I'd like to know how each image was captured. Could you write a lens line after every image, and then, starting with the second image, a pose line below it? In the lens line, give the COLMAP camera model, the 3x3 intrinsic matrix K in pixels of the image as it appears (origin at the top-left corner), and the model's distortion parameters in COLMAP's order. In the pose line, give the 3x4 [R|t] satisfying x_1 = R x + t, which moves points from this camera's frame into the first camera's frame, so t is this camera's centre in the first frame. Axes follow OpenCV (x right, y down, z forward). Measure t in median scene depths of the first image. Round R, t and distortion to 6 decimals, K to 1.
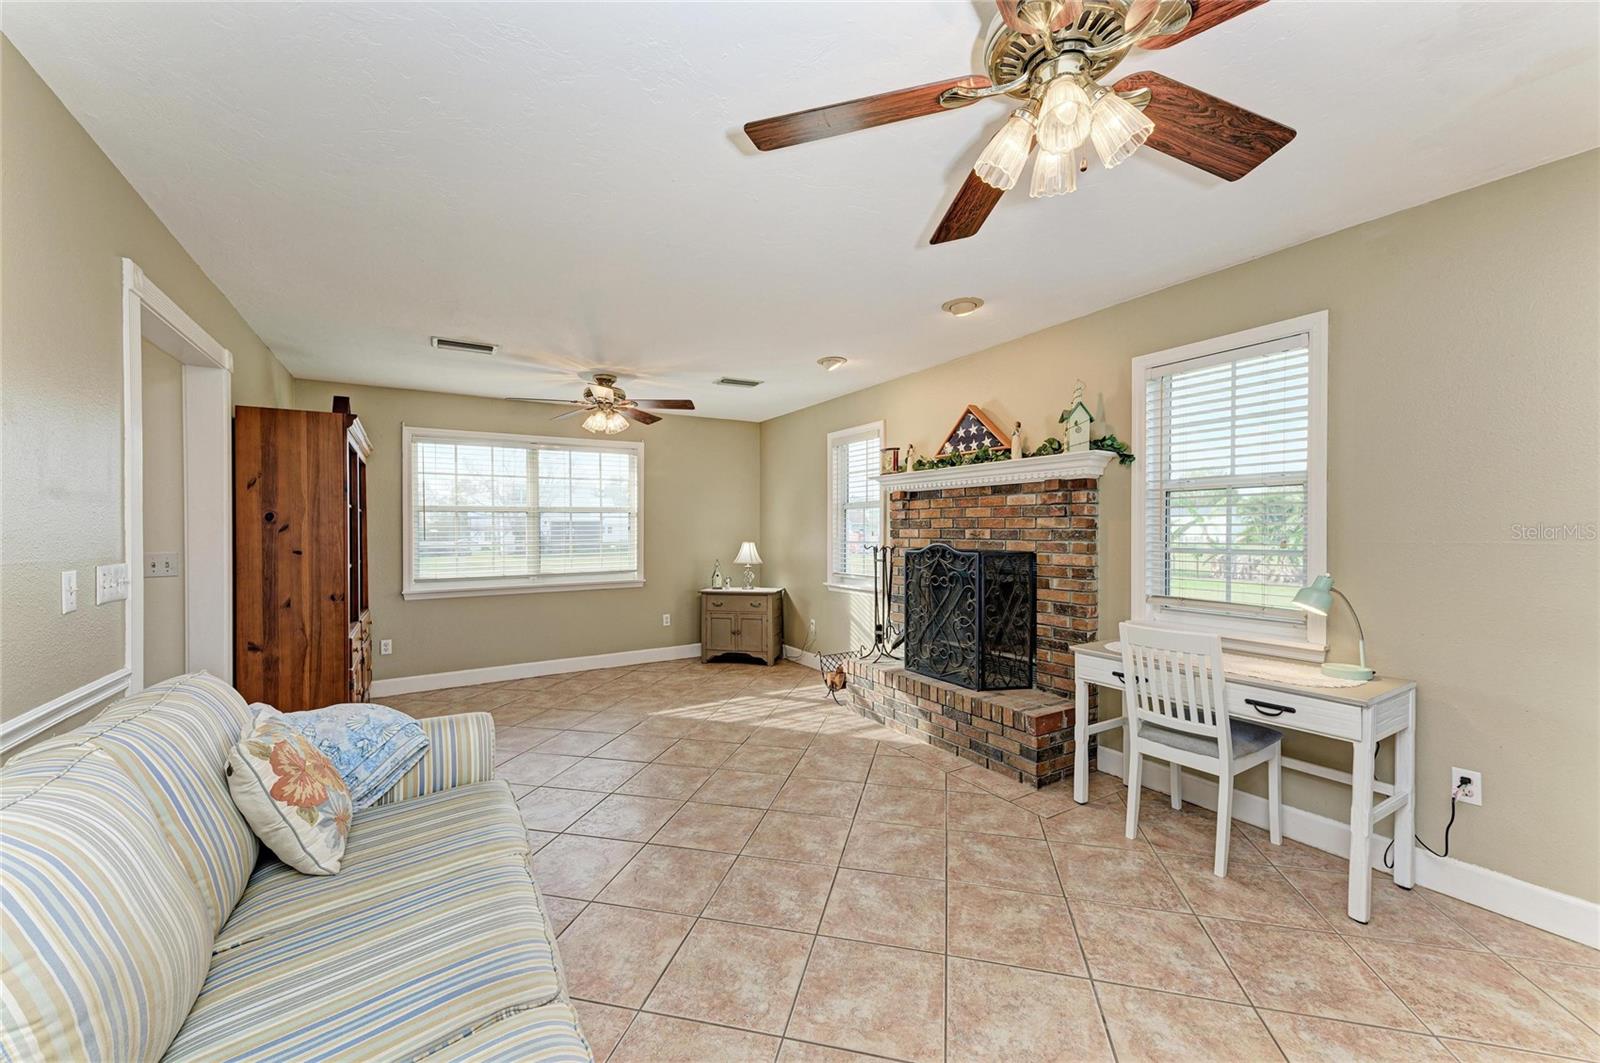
lens RADIAL K [[605.8, 0, 819.5], [0, 605.8, 535.2], [0, 0, 1]] dist [-0.000154, -0.000001]
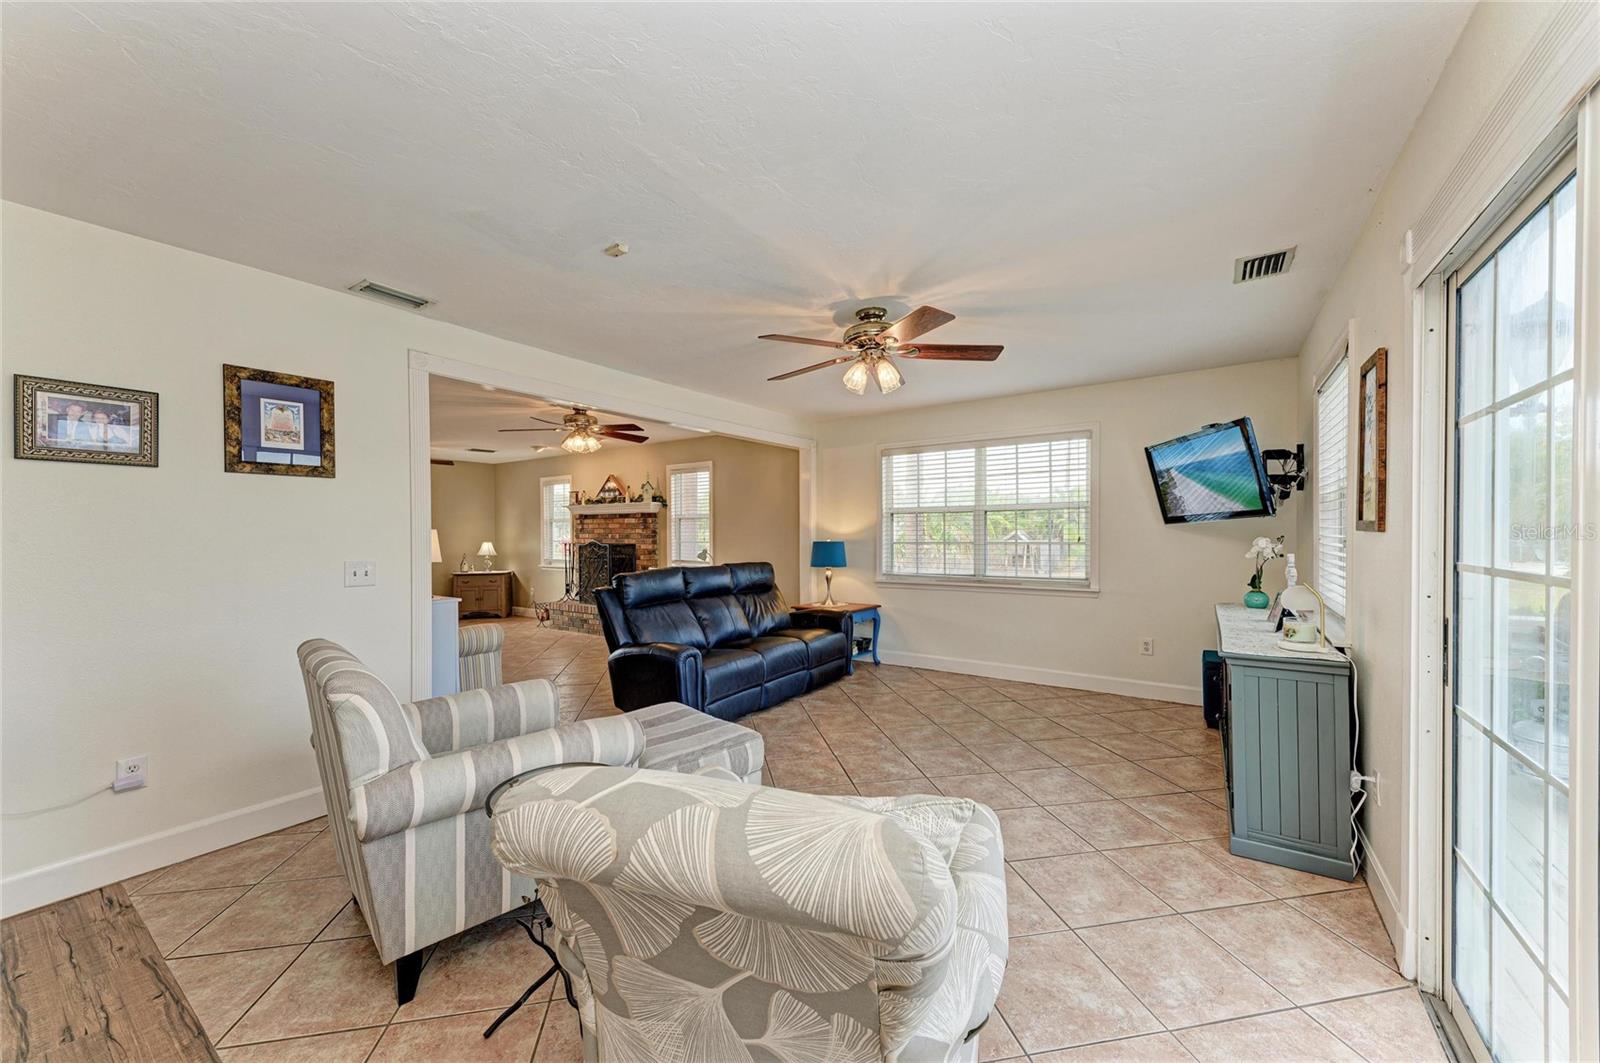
lens RADIAL K [[593.8, 0, 802.1], [0, 593.8, 536.8], [0, 0, 1]] dist [0.016914, 0.000047]
pose [[0.924991, -0.007238, 0.379921, 0.073318], [0.007953, 0.999968, -0.000311, 0.005568], [-0.379907, 0.003310, 0.925019, -1.078020]]
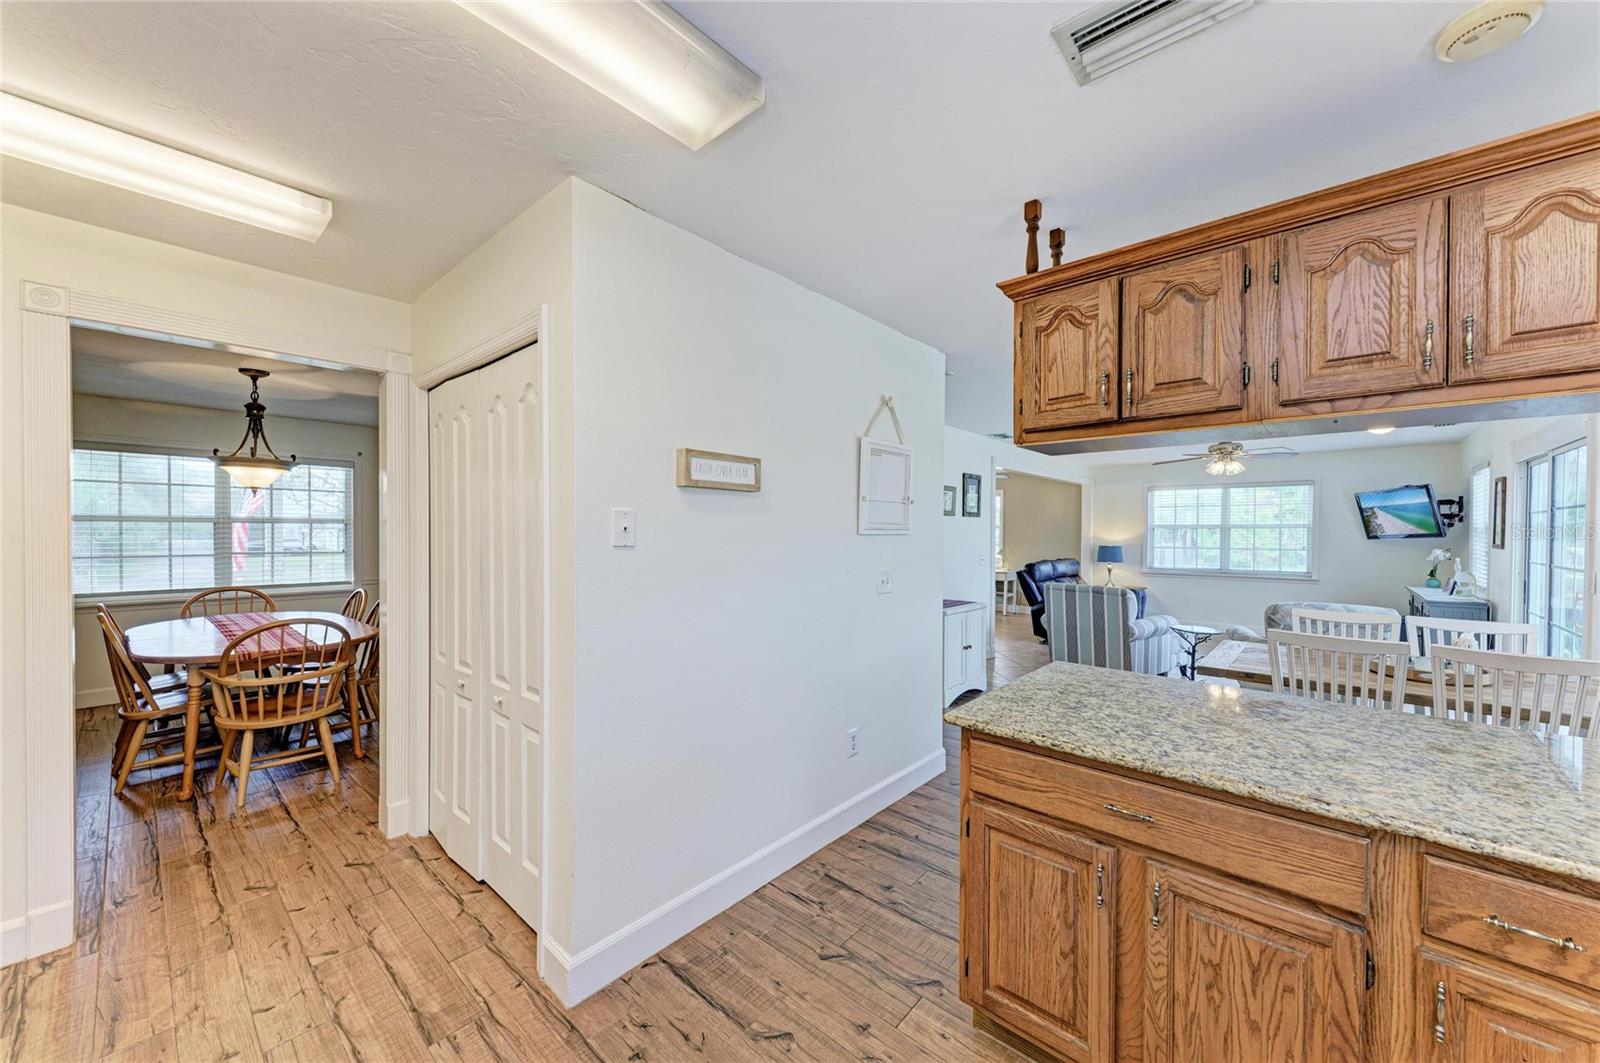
lens RADIAL K [[578.4, 0, 800.0], [0, 578.4, 531.5], [0, 0, 1]] dist [0.002343, -0.000047]
pose [[0.969946, 0.006479, 0.243235, -0.986666], [-0.004528, 0.999953, -0.008583, -0.013916], [-0.243279, 0.007224, 0.969929, -1.604191]]
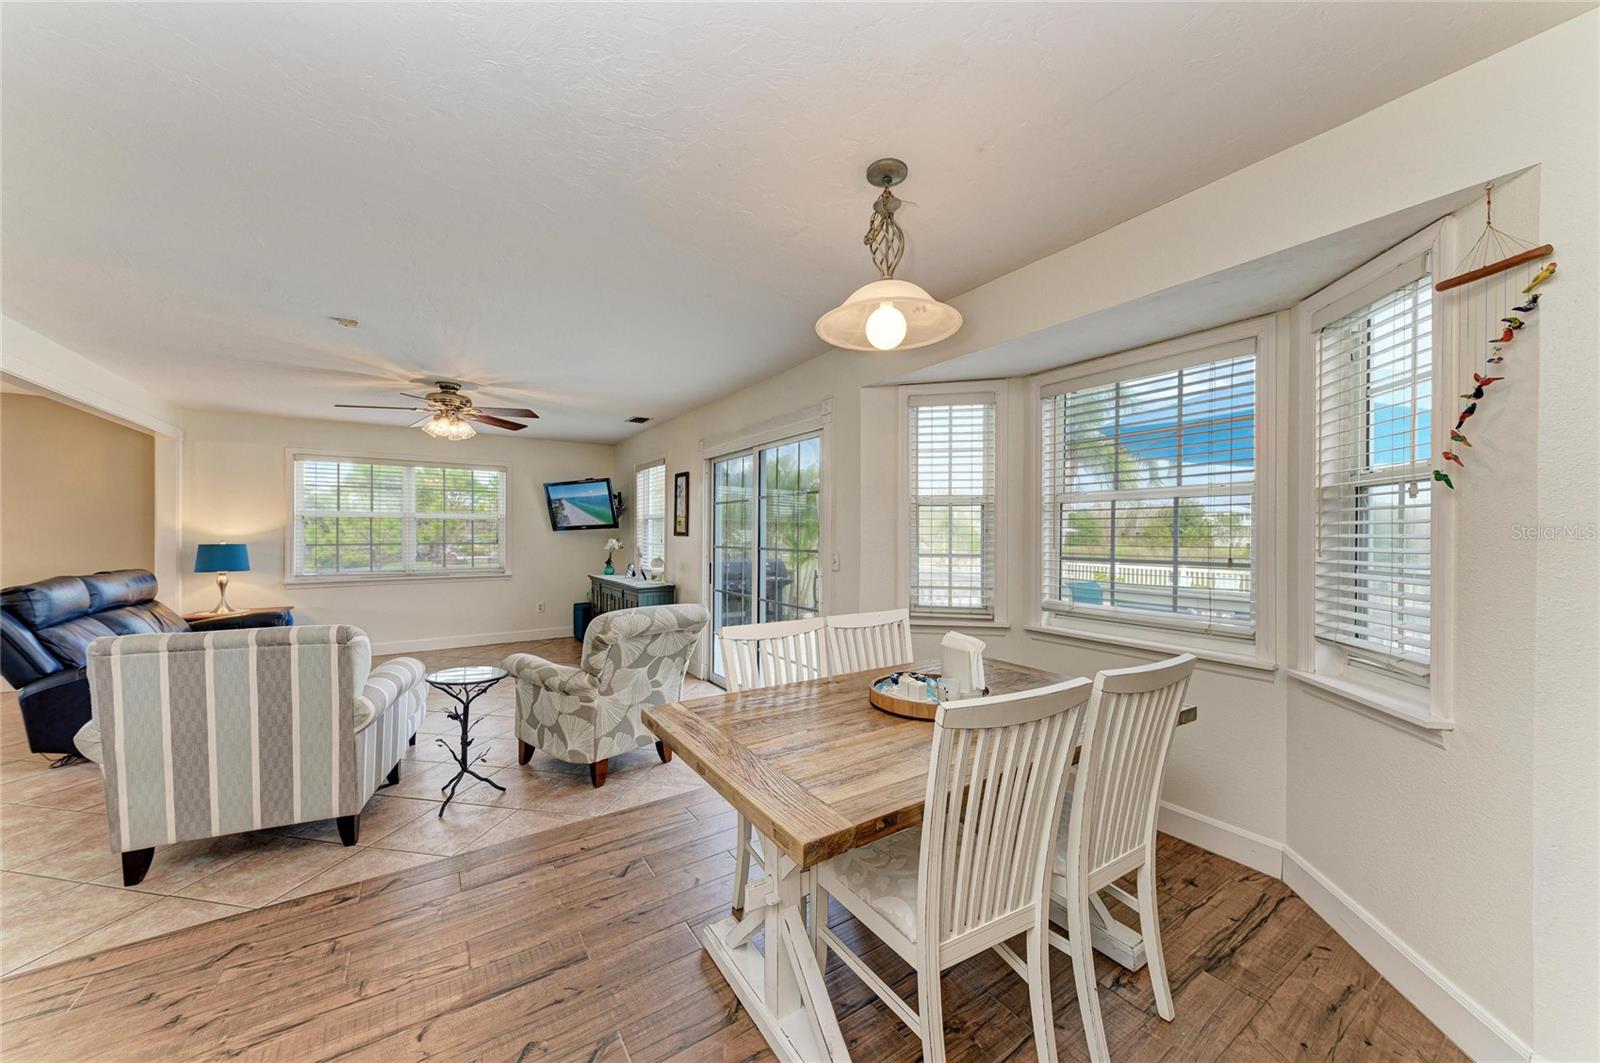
lens RADIAL K [[563.8, 0, 793.2], [0, 563.8, 532.5], [0, 0, 1]] dist [0.002540, 0.000076]
pose [[-0.007514, 0.006066, 0.999953, -0.595566], [0.005647, 0.999966, -0.006024, 0.006185], [-0.999956, 0.005602, -0.007548, -1.035535]]
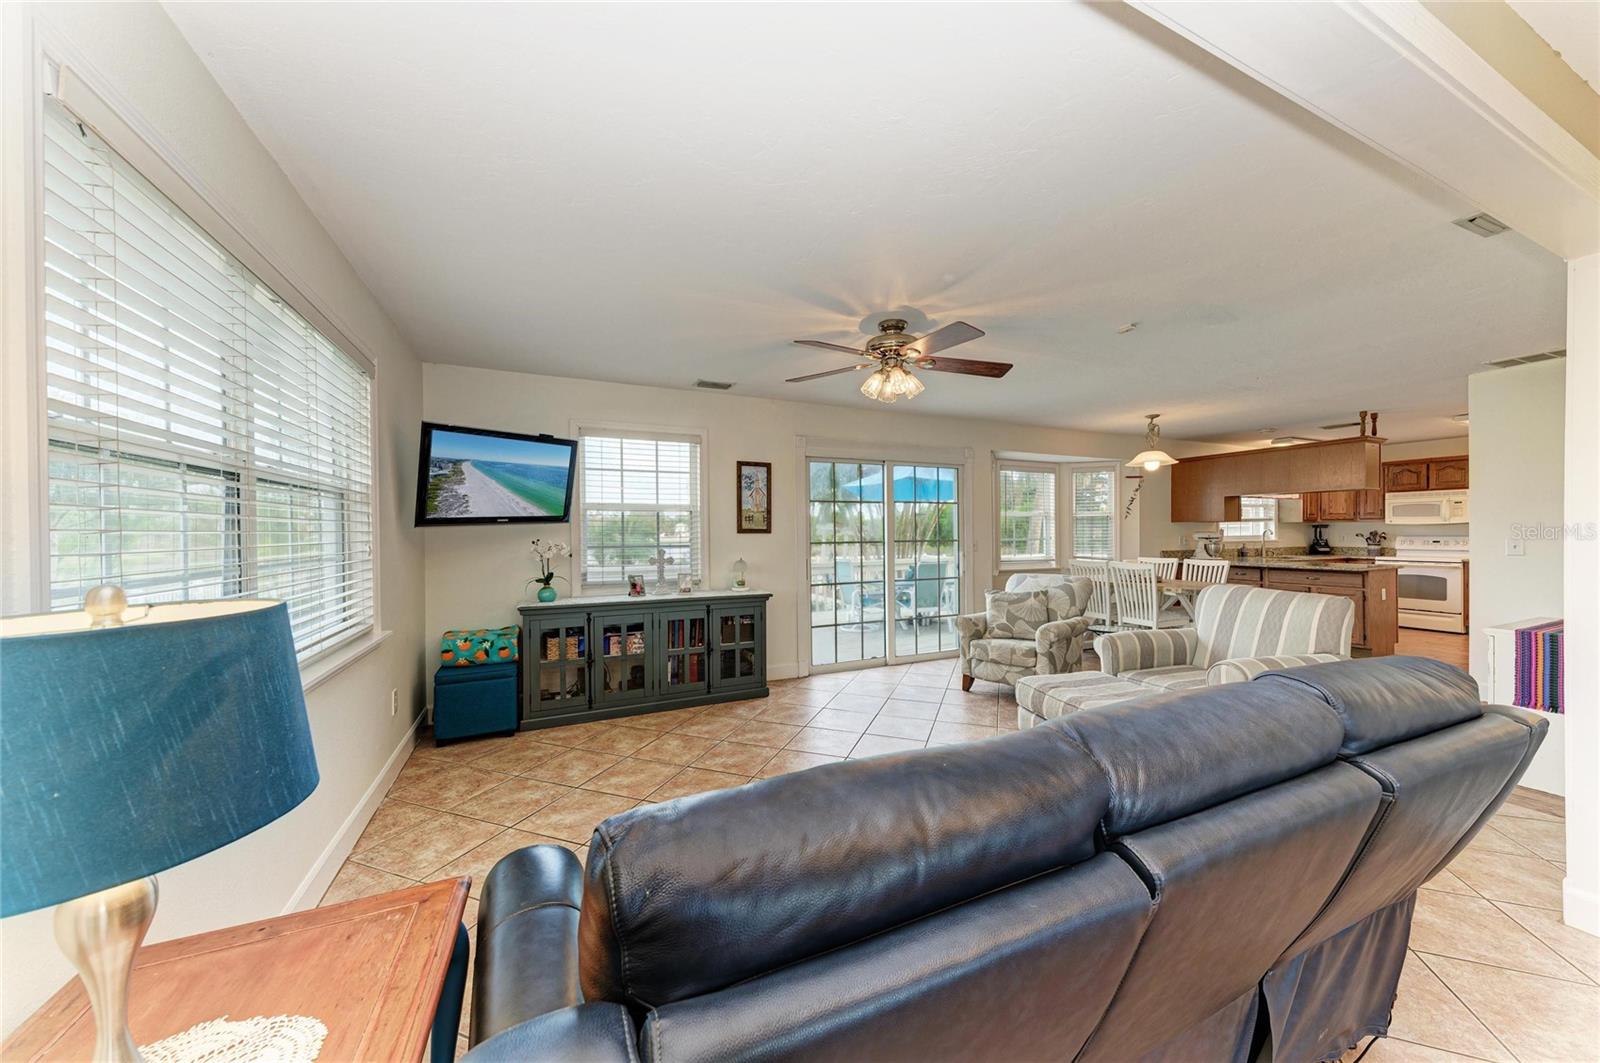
lens RADIAL K [[551.3, 0, 800.0], [0, 551.3, 531.5], [0, 0, 1]] dist [0.007426, -0.000205]
pose [[-0.987888, 0.007825, 0.154969, 0.448643], [0.009642, 0.999893, 0.010977, -0.009834], [-0.154867, 0.012338, -0.987858, 0.322468]]
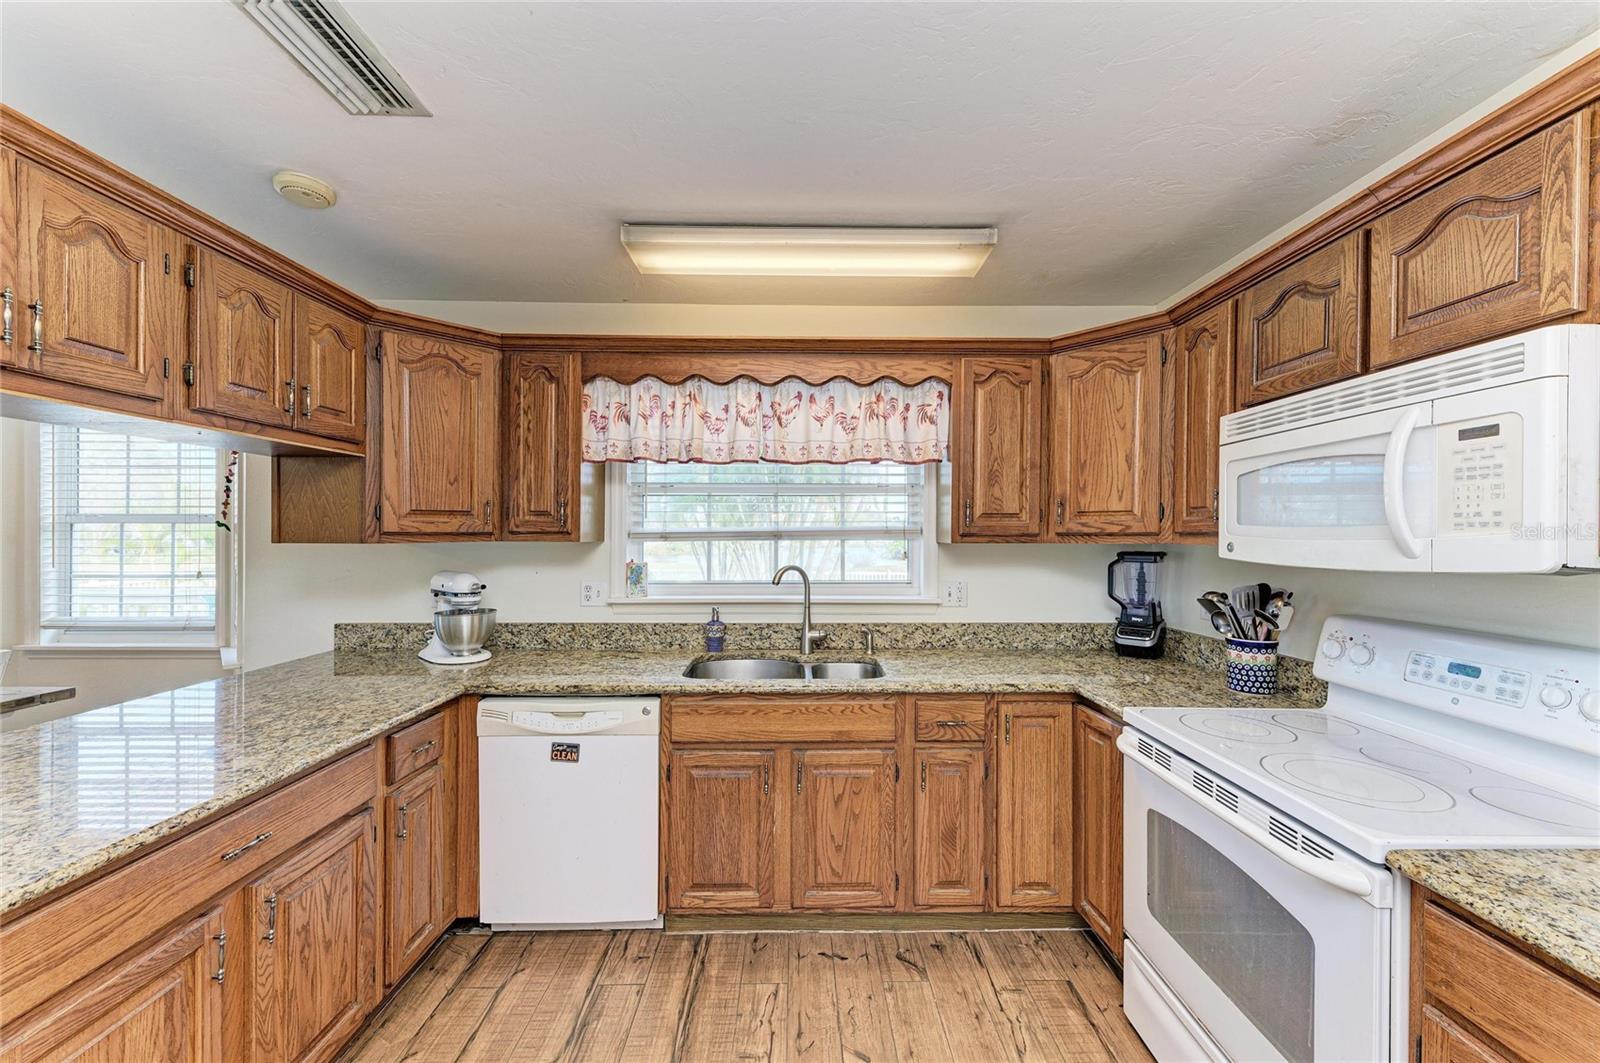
lens RADIAL K [[584.7, 0, 820.7], [0, 584.7, 534.8], [0, 0, 1]] dist [0.012357, -0.000006]
pose [[-0.845426, 0.000375, 0.534093, -1.133210], [0.006575, 0.999931, 0.009706, -0.018974], [-0.534052, 0.011718, -0.845370, -1.243001]]
